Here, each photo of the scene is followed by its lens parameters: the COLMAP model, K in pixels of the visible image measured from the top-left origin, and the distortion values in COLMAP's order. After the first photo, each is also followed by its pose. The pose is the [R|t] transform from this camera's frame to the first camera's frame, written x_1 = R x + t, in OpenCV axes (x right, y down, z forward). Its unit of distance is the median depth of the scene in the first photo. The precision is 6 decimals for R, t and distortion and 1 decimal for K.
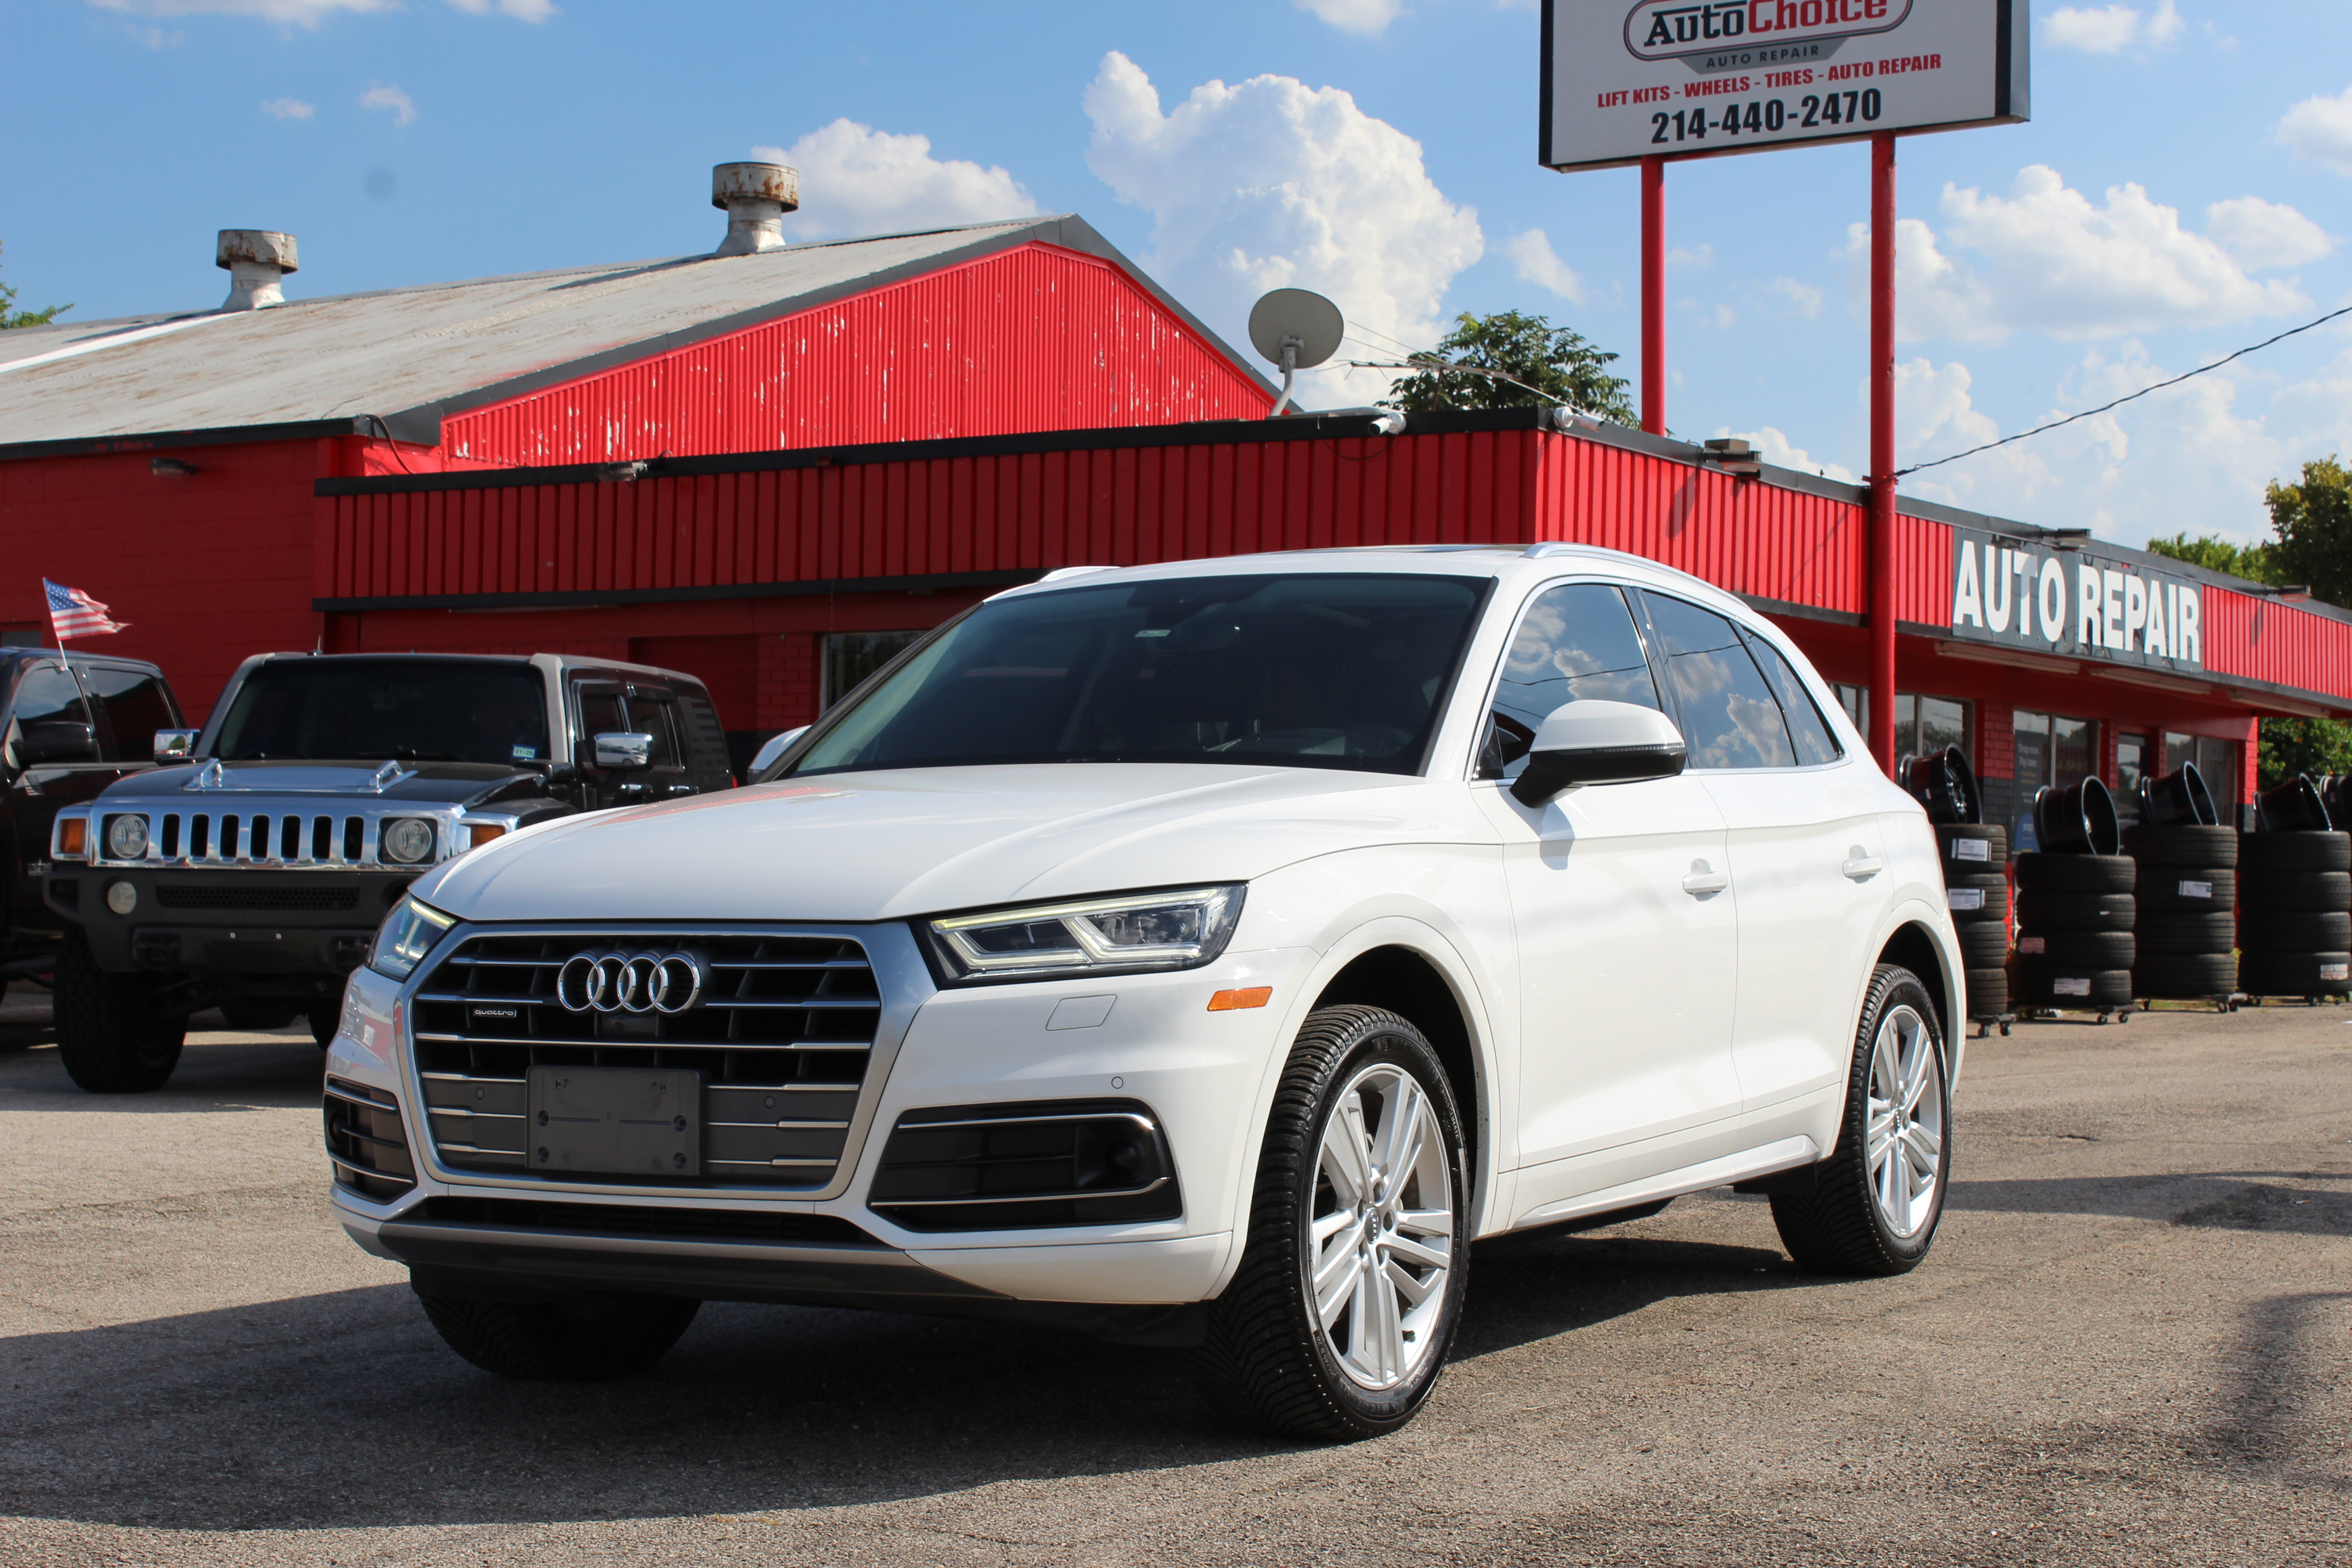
lens RADIAL K [[3768.4, 0, 1176.0], [0, 3768.4, 784.0], [0, 0, 1]] dist [0.005199, 0.105026]
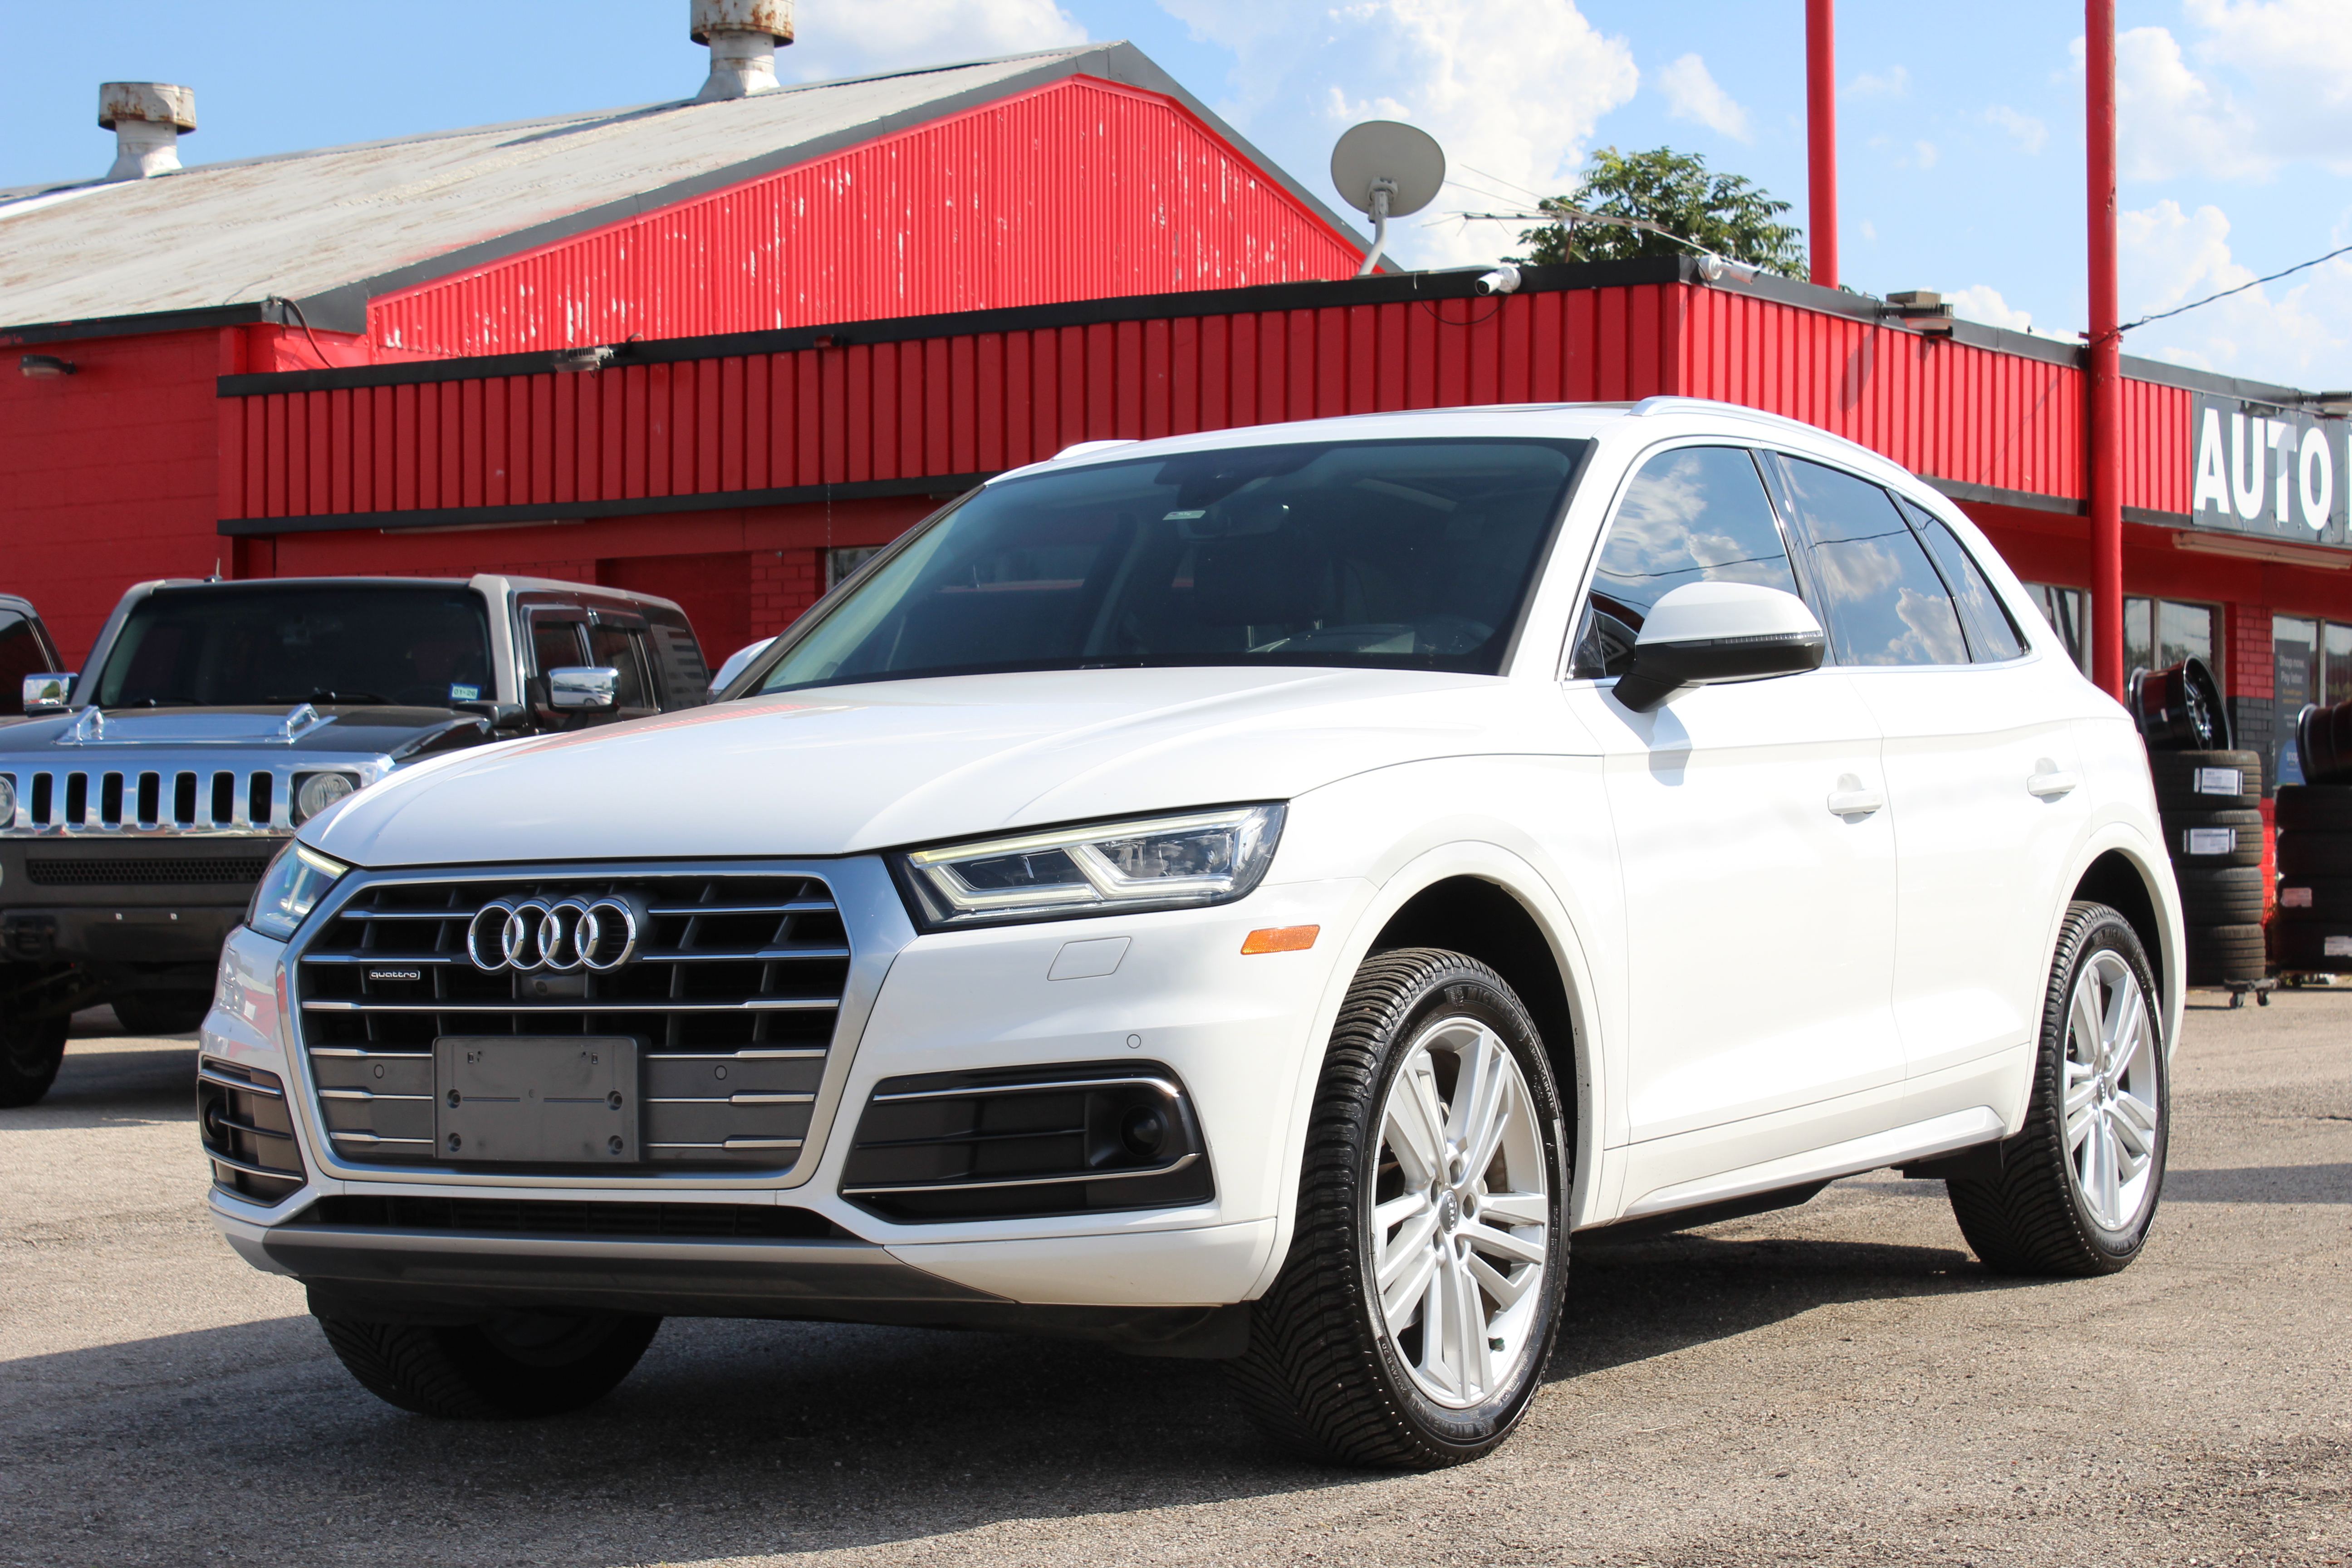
lens RADIAL K [[4532.3, 0, 1176.0], [0, 4532.3, 784.0], [0, 0, 1]] dist [0.053020, 0.130706]
pose [[0.999563, -0.019030, -0.022638, 0.013420], [0.019259, 0.999765, 0.009965, 0.009374], [0.022443, -0.010396, 0.999694, -0.003758]]
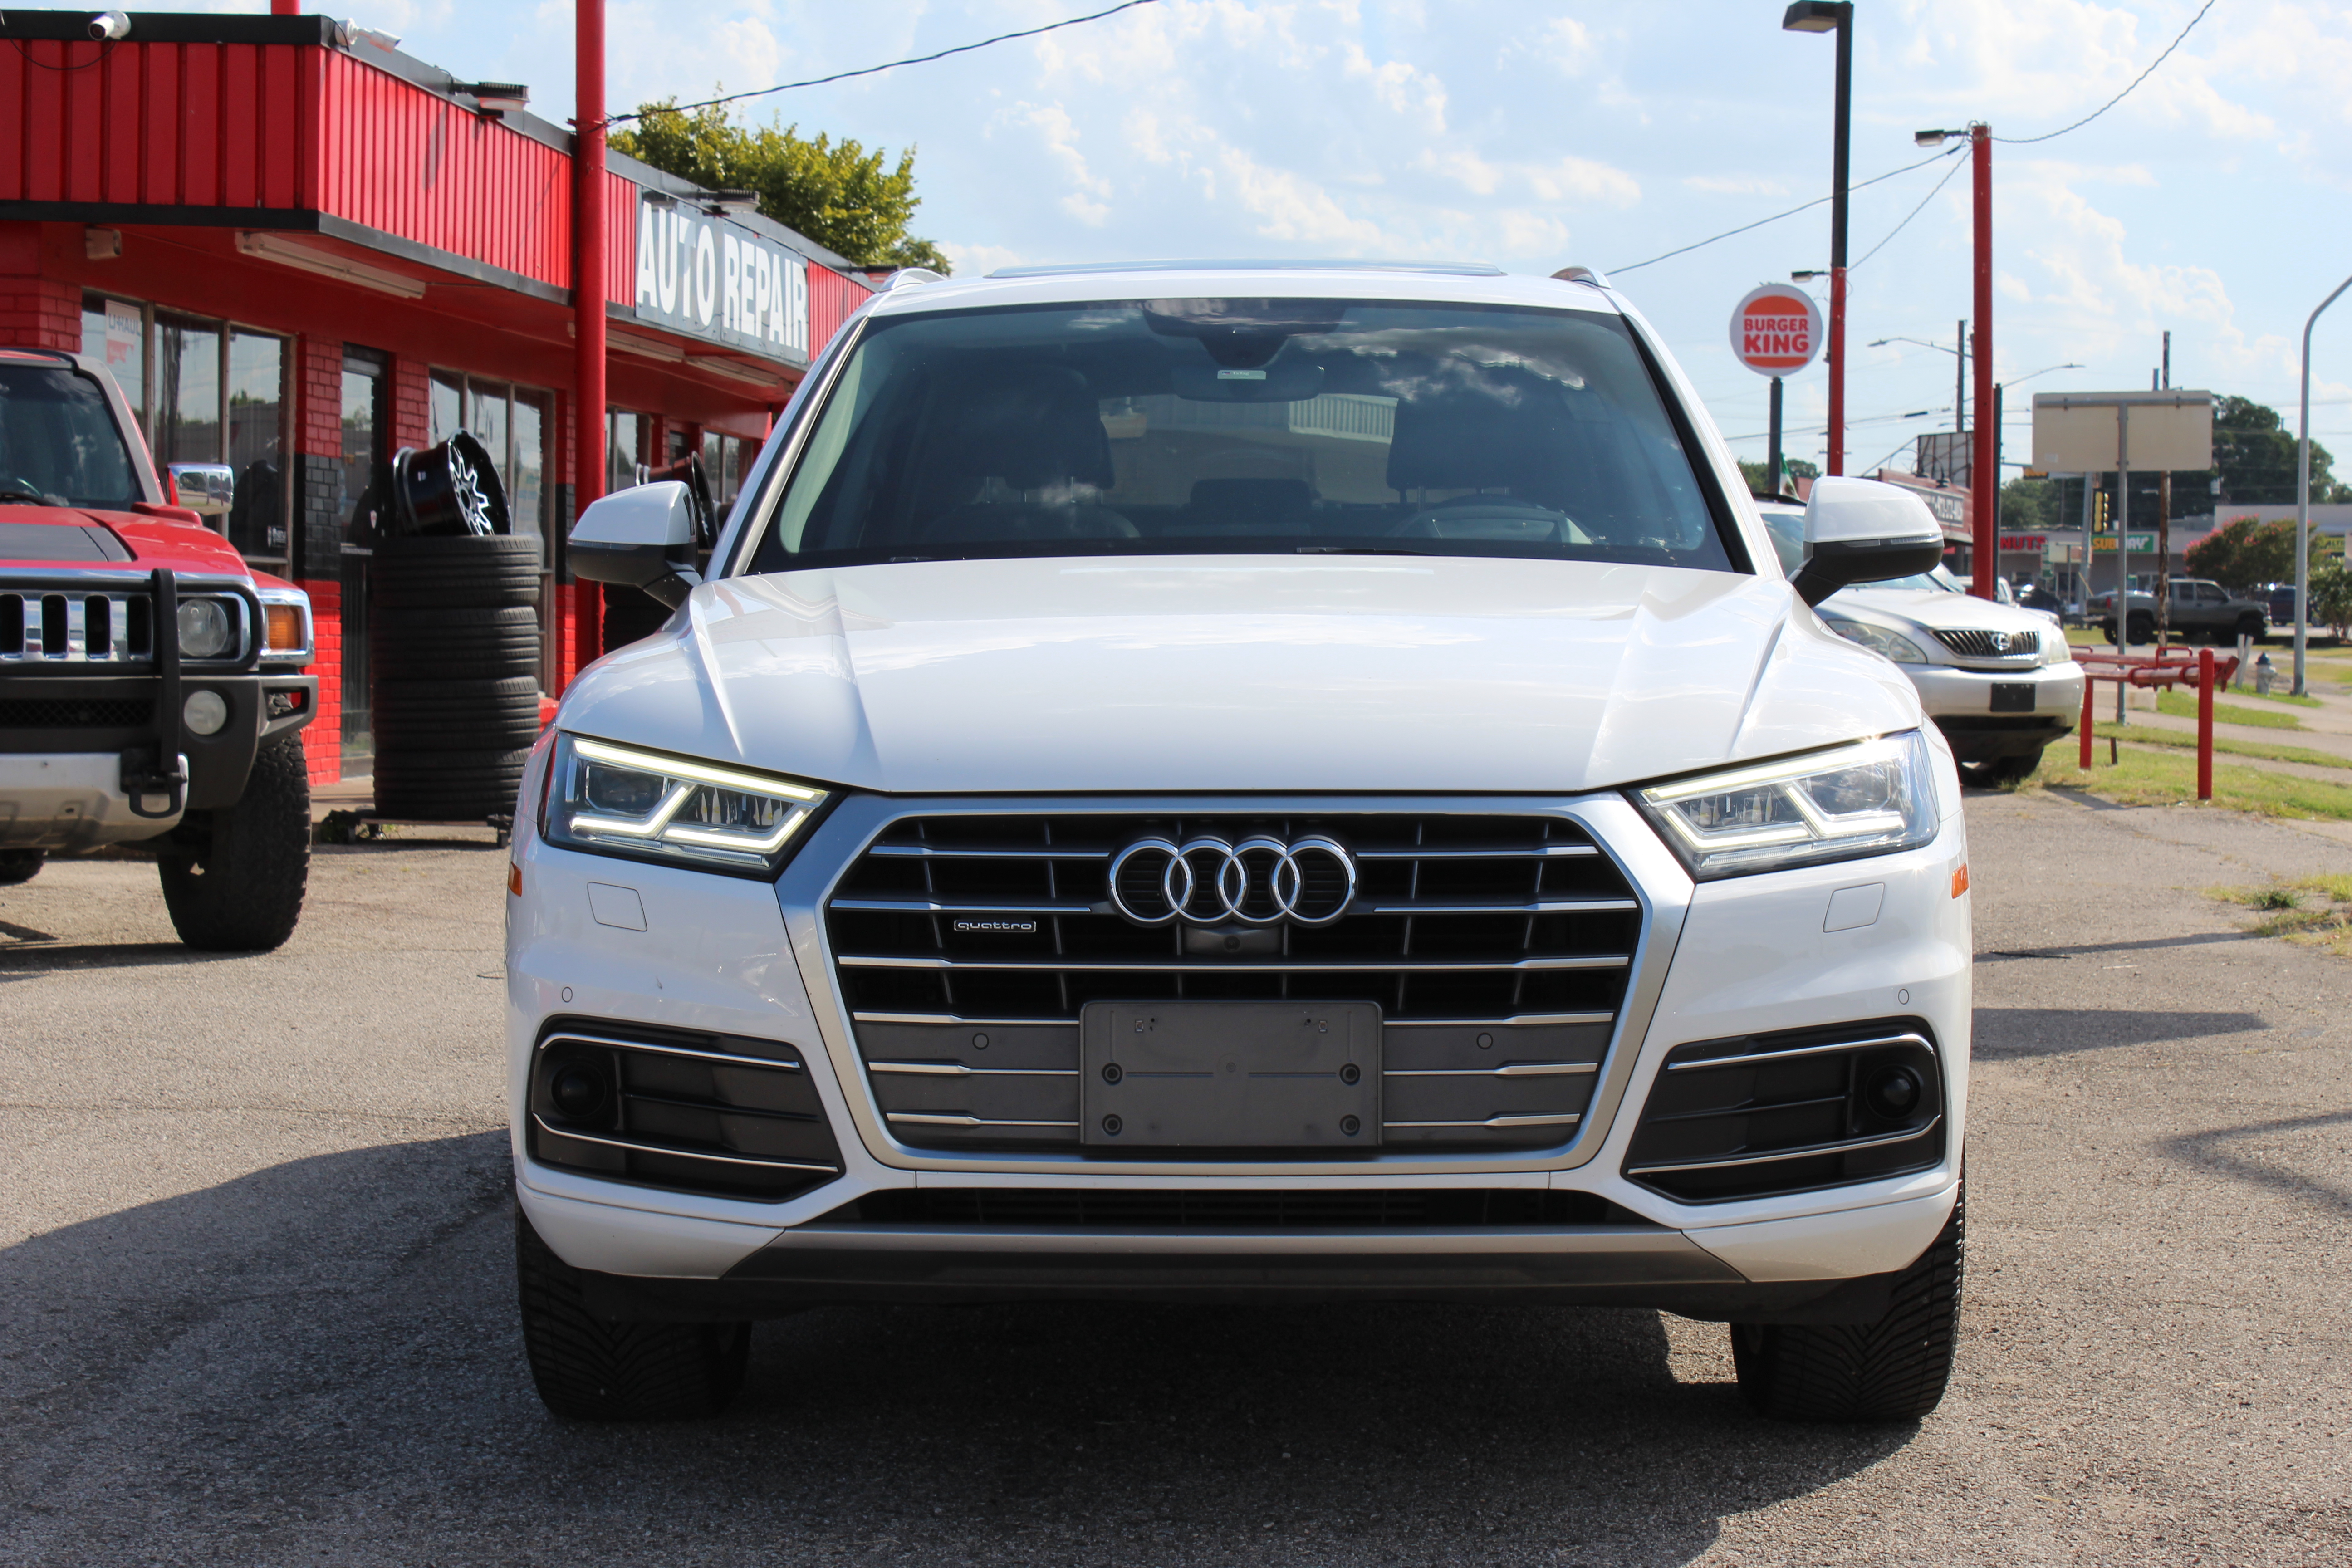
lens RADIAL K [[4484.9, 0, 1201.3], [0, 4484.9, 786.3], [0, 0, 1]] dist [0.026804, 0.061055]
pose [[0.878052, -0.020411, 0.478130, -0.442862], [-0.014643, 0.997476, 0.069472, -0.019466], [-0.478341, -0.068001, 0.875537, 0.202956]]
